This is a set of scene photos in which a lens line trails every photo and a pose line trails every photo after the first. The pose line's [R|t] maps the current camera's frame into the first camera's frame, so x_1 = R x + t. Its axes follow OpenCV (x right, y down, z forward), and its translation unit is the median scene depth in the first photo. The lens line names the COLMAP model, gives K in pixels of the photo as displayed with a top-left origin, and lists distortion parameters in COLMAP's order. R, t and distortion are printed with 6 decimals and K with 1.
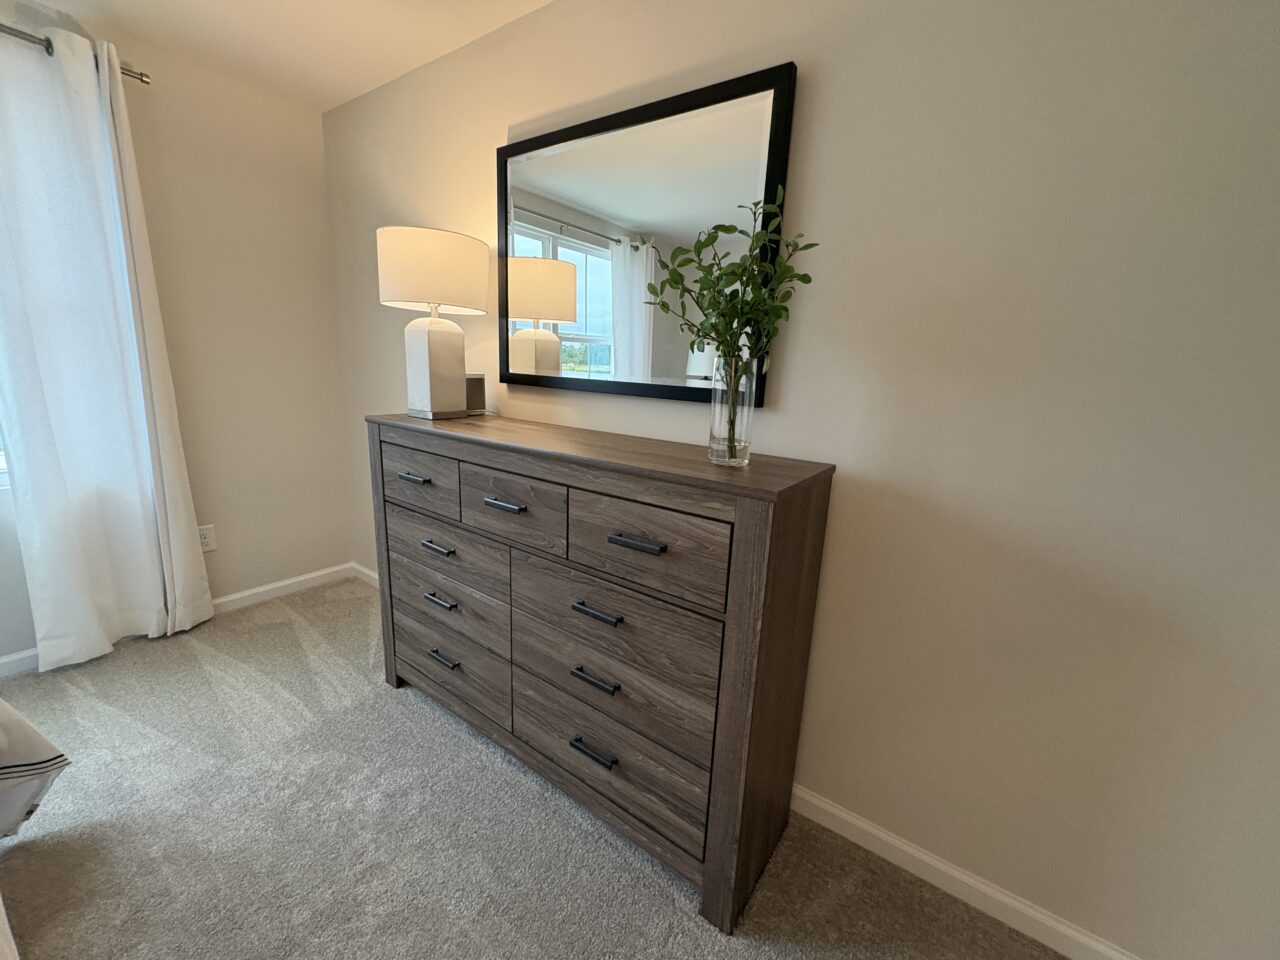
lens RADIAL K [[514.4, 0, 642.6], [0, 514.4, 475.0], [0, 0, 1]] dist [0.002902, 0.000161]
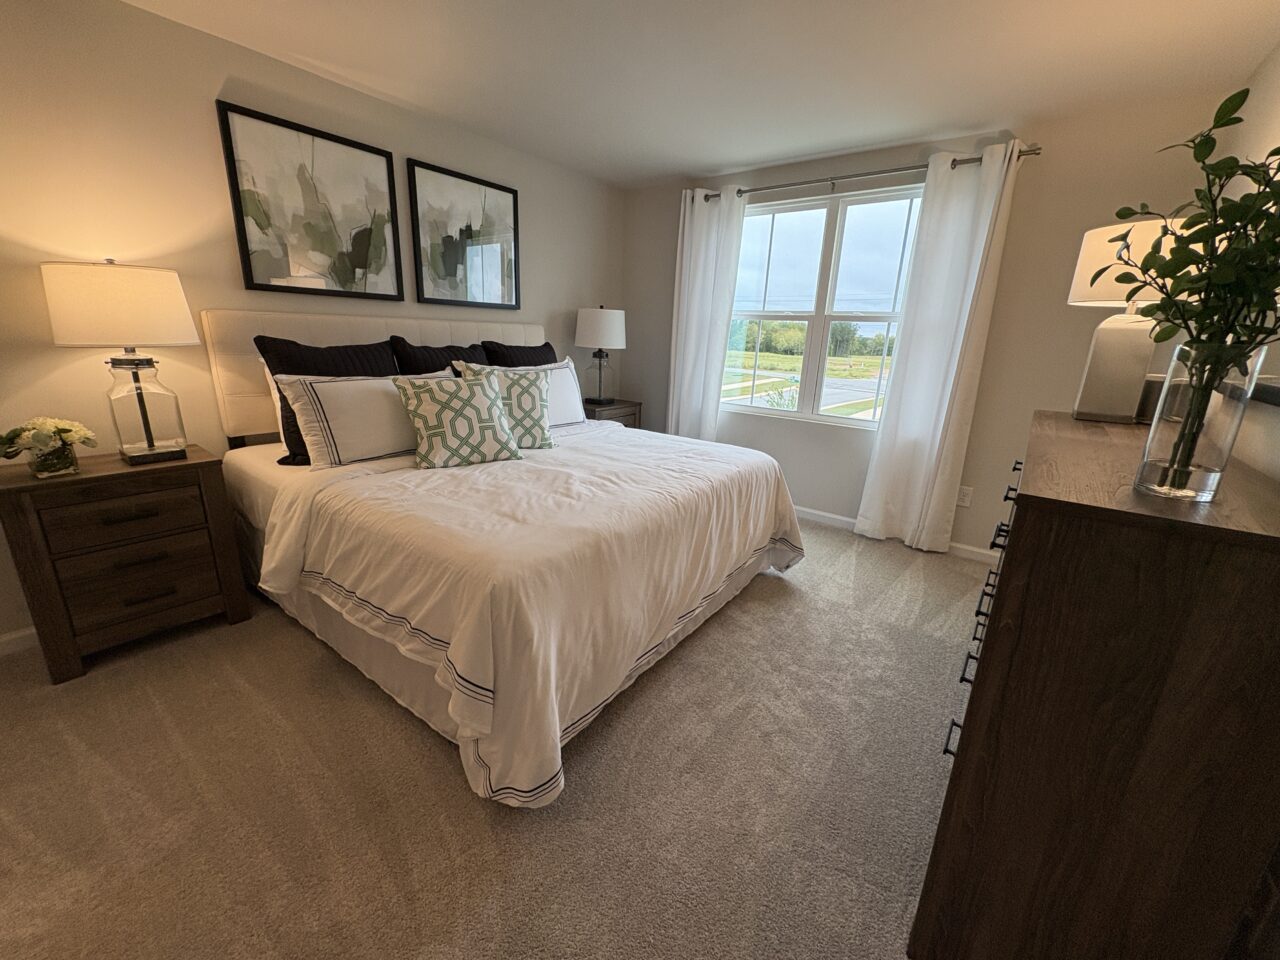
lens RADIAL K [[514.4, 0, 640.3], [0, 514.4, 480.4], [0, 0, 1]] dist [0.002902, 0.000161]
pose [[-0.025922, 0.226773, -0.973603, 0.561194], [-0.249275, 0.941698, 0.225978, -0.009366], [0.968086, 0.248553, 0.032118, 0.173348]]
